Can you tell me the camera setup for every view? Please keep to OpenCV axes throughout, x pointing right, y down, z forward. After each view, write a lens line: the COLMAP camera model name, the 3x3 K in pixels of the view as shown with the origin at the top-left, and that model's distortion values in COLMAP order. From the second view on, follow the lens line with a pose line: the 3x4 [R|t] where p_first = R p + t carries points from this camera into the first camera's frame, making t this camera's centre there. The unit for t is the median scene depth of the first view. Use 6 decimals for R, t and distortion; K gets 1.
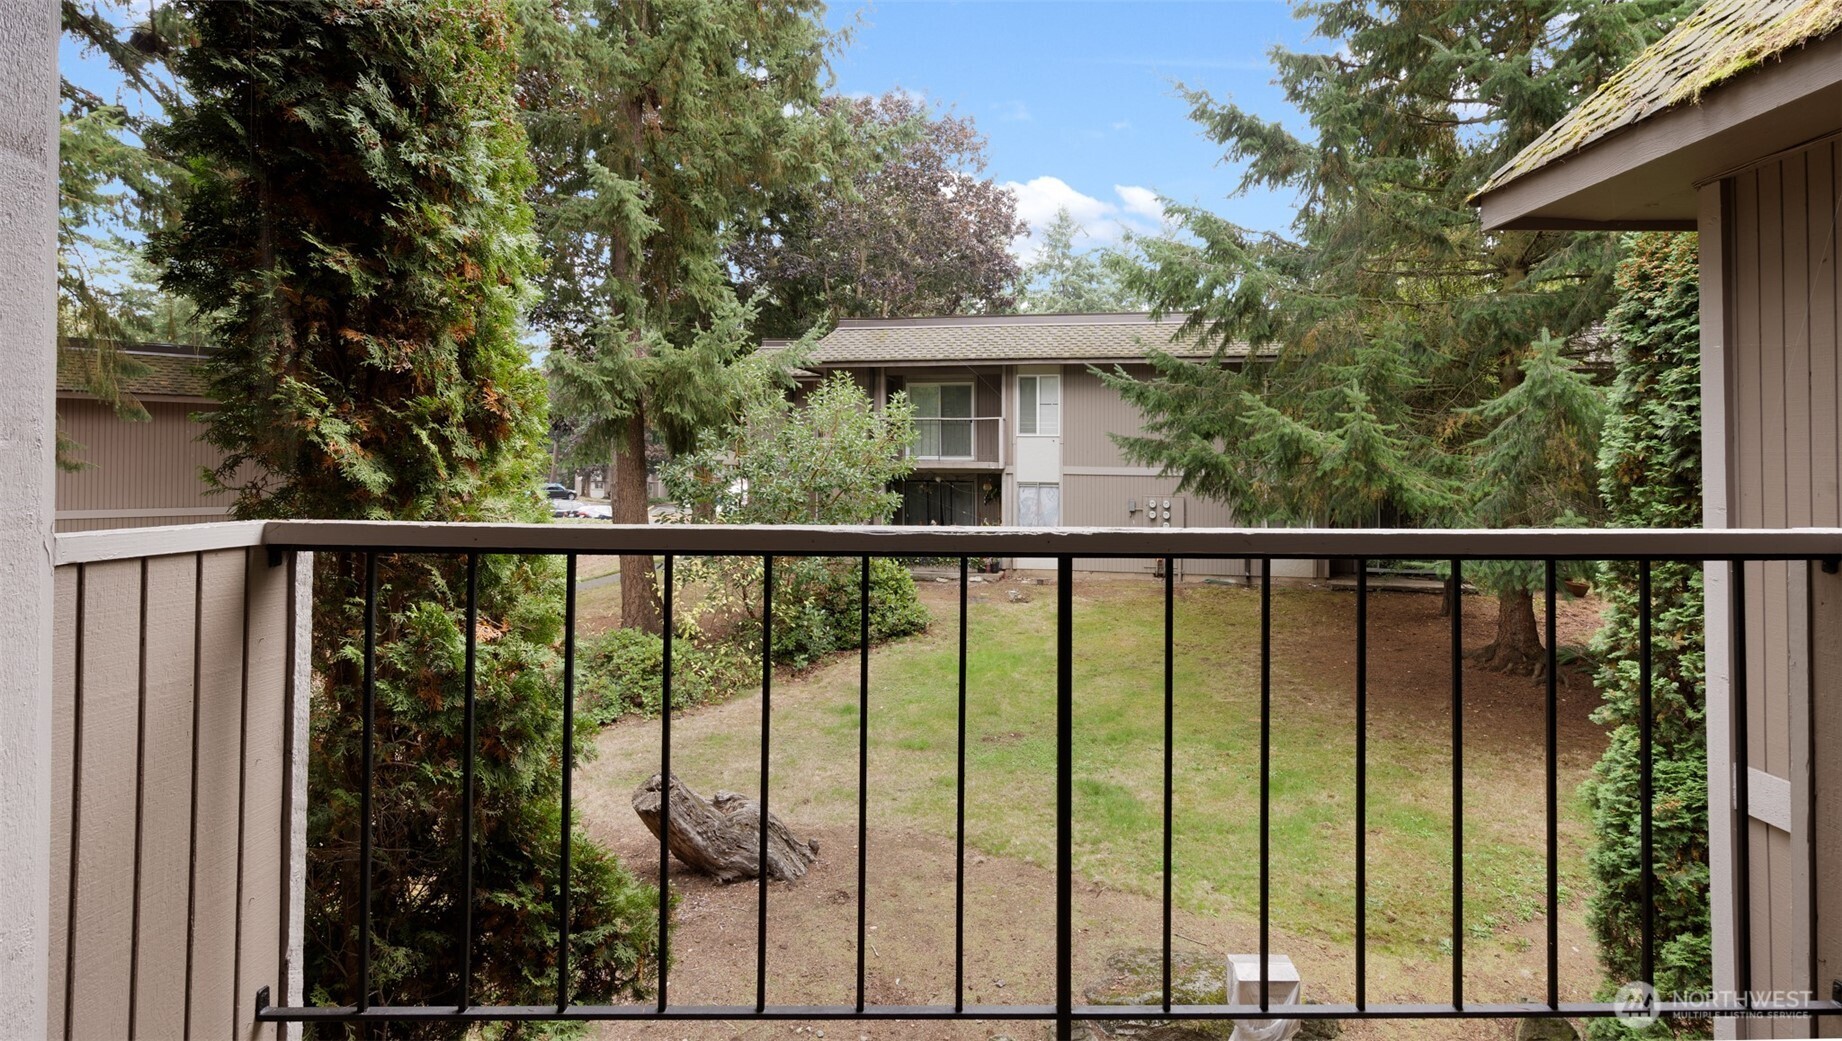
lens RADIAL K [[899.5, 0, 937.4], [0, 899.5, 442.8], [0, 0, 1]] dist [-0.000606, 0.001272]
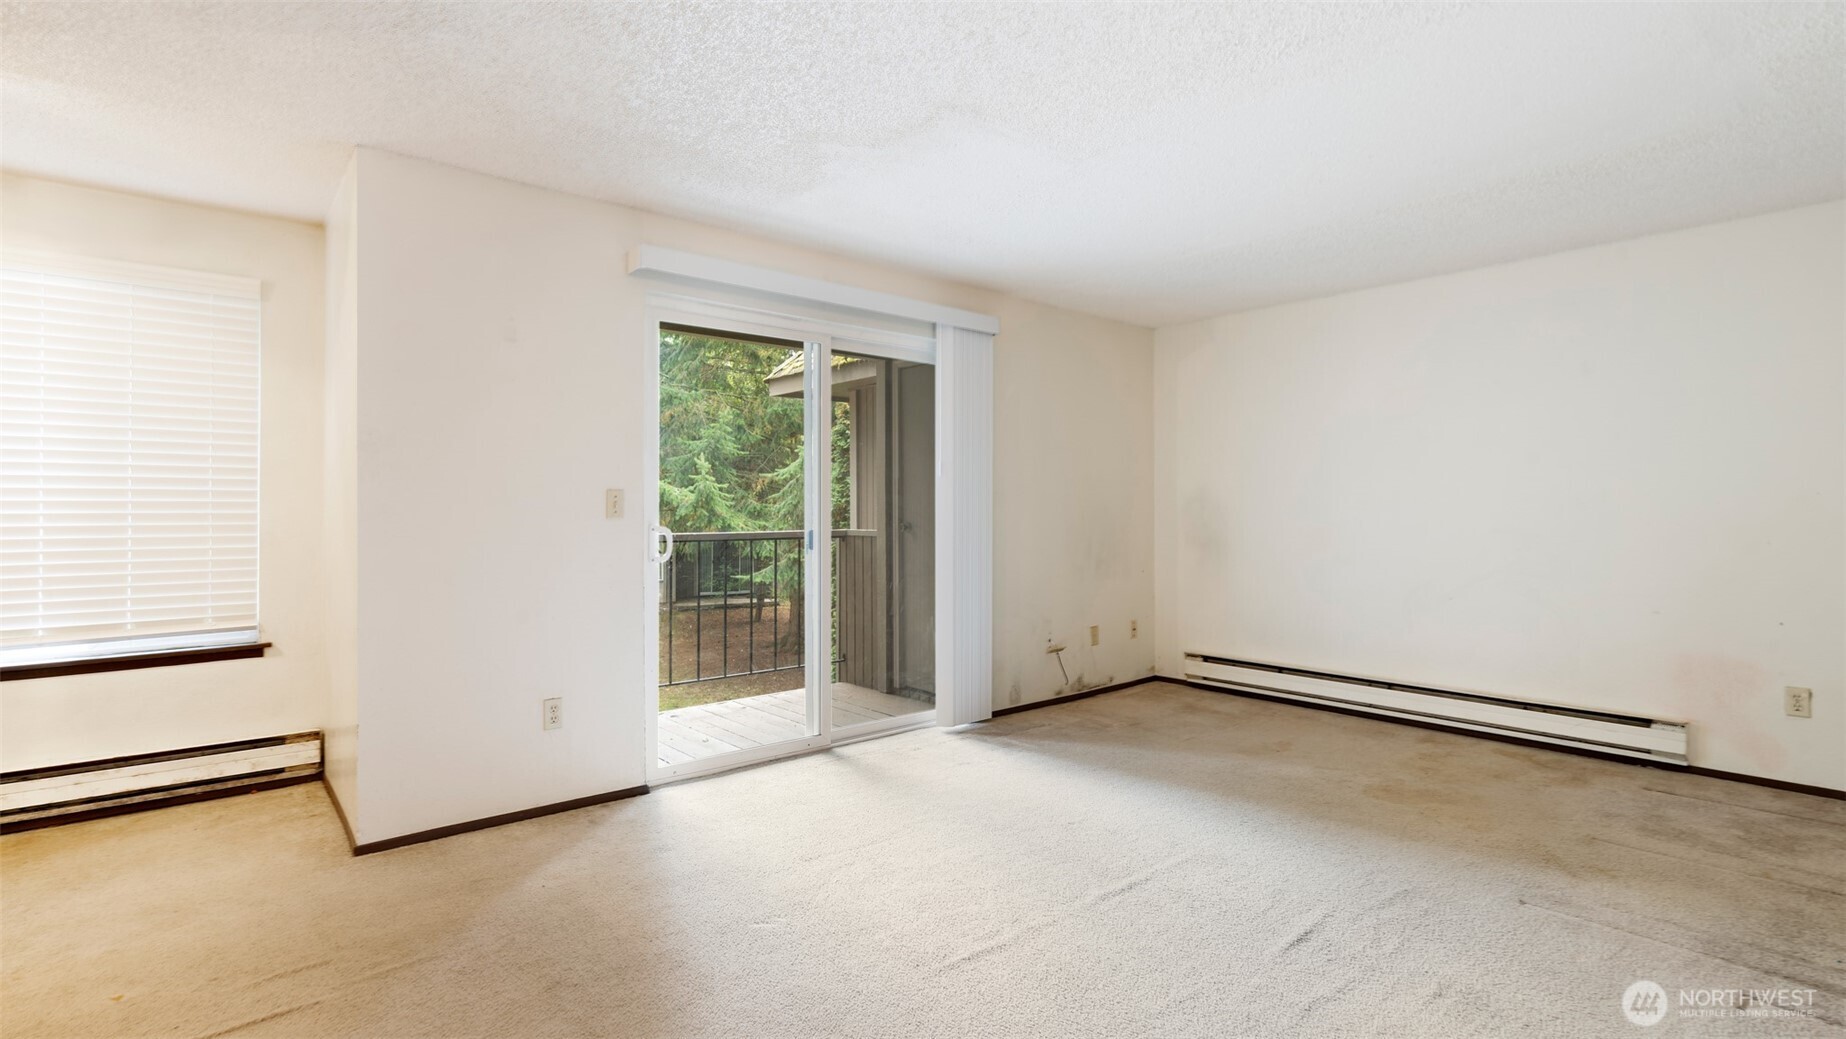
lens RADIAL K [[878.9, 0, 890.1], [0, 878.9, 479.8], [0, 0, 1]] dist [-0.004223, 0.002282]
pose [[0.789960, 0.010943, 0.613061, -0.151012], [-0.003768, 0.999908, -0.012992, -0.008475], [-0.613147, 0.007953, 0.789929, -0.281674]]
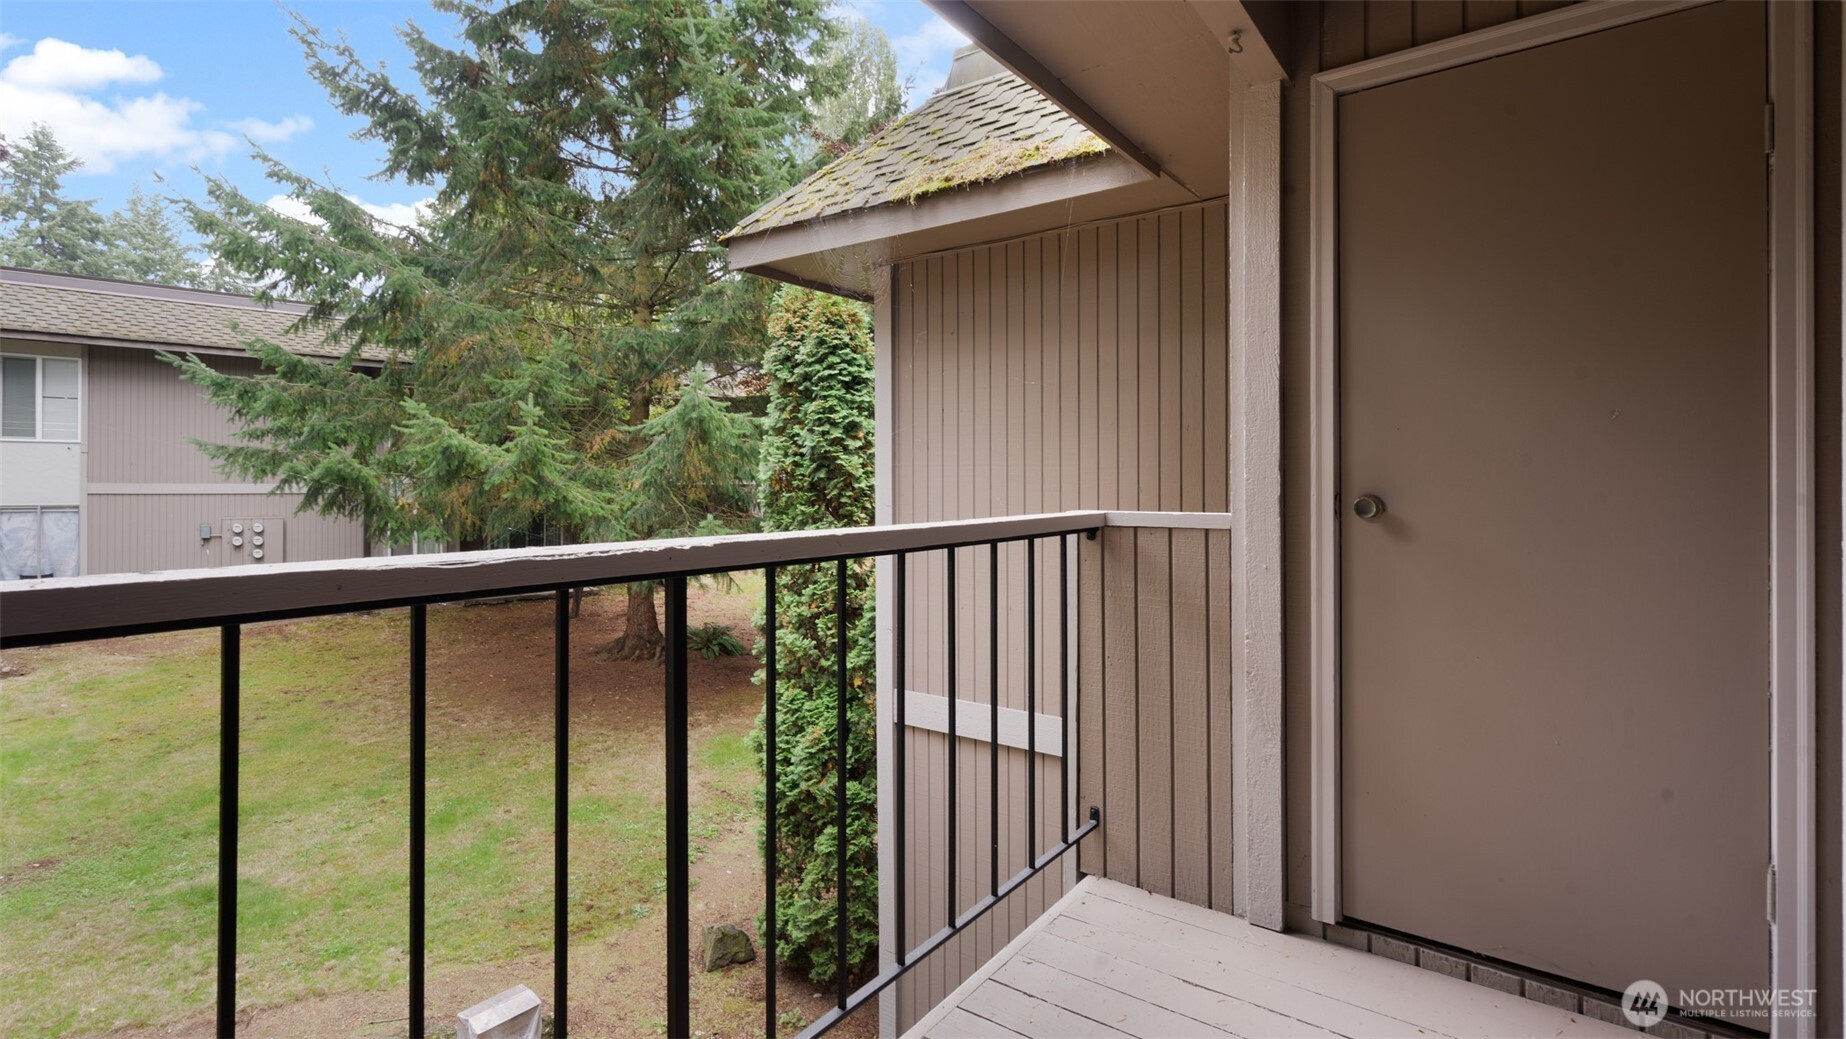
lens RADIAL K [[878.9, 0, 918.3], [0, 878.9, 474.1], [0, 0, 1]] dist [-0.004223, 0.002282]
pose [[0.603615, -0.000048, 0.797276, -0.053069], [-0.013867, 0.999848, 0.010558, 0.003327], [-0.797155, -0.017429, 0.603522, 0.050553]]
